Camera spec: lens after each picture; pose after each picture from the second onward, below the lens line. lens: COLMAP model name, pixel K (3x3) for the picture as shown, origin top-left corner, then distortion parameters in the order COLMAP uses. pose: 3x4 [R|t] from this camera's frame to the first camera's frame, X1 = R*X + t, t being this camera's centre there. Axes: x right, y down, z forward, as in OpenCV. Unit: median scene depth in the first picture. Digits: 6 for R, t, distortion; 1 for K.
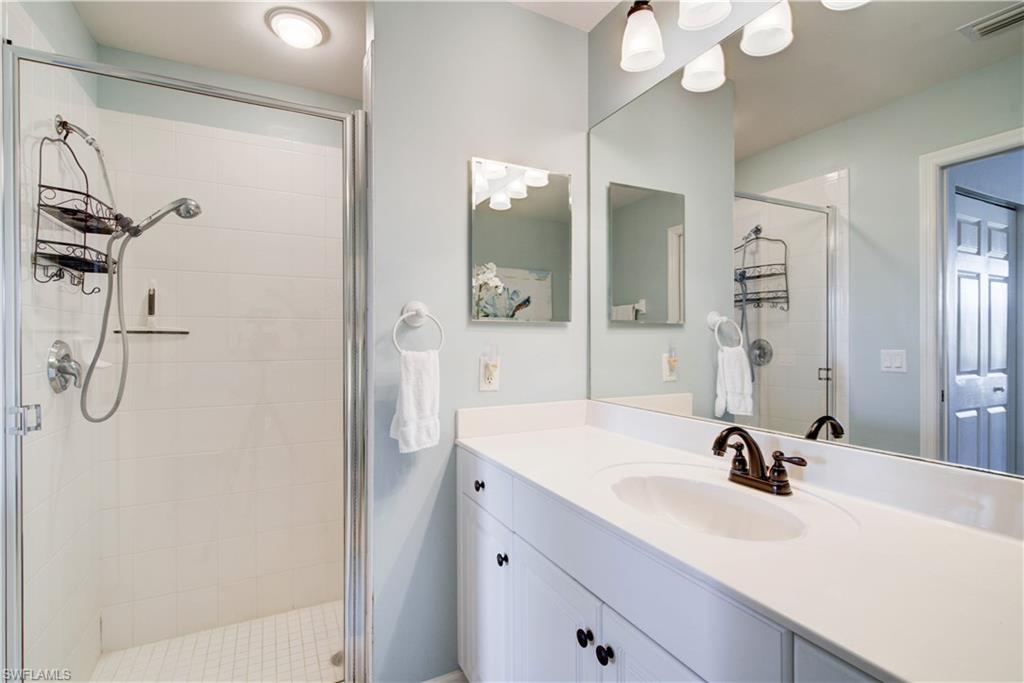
lens RADIAL K [[477.1, 0, 514.9], [0, 477.1, 348.2], [0, 0, 1]] dist [0.003894, 0.000347]
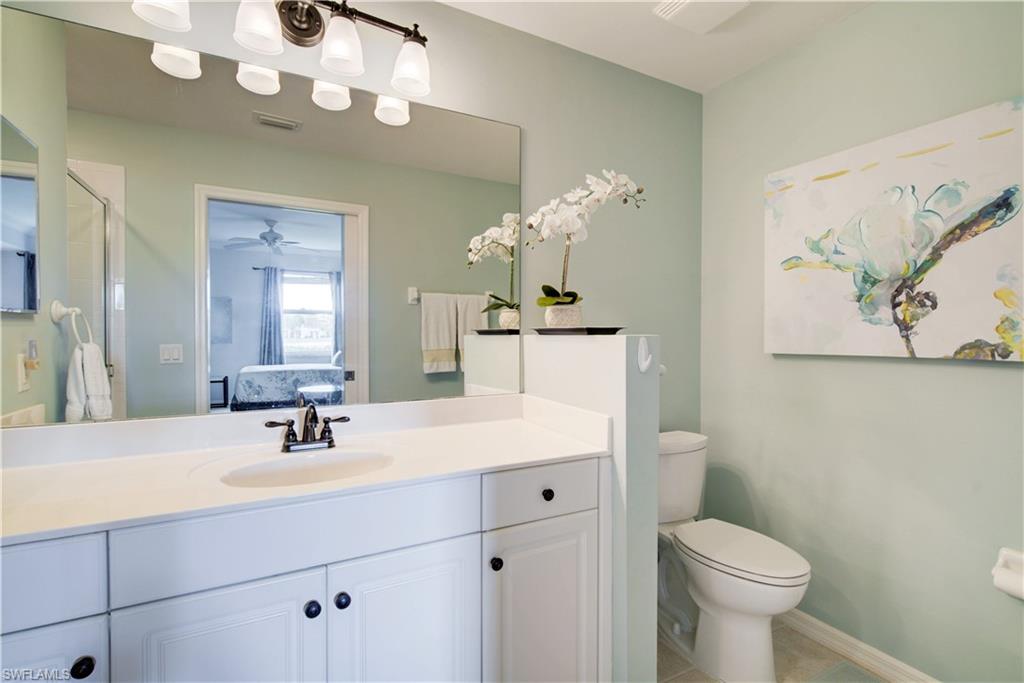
lens RADIAL K [[477.1, 0, 515.1], [0, 477.1, 336.1], [0, 0, 1]] dist [0.003894, 0.000347]
pose [[0.001680, 0.000599, 0.999998, -0.423414], [0.012307, 0.999924, -0.000620, -0.006447], [-0.999923, 0.012308, 0.001672, 0.226301]]
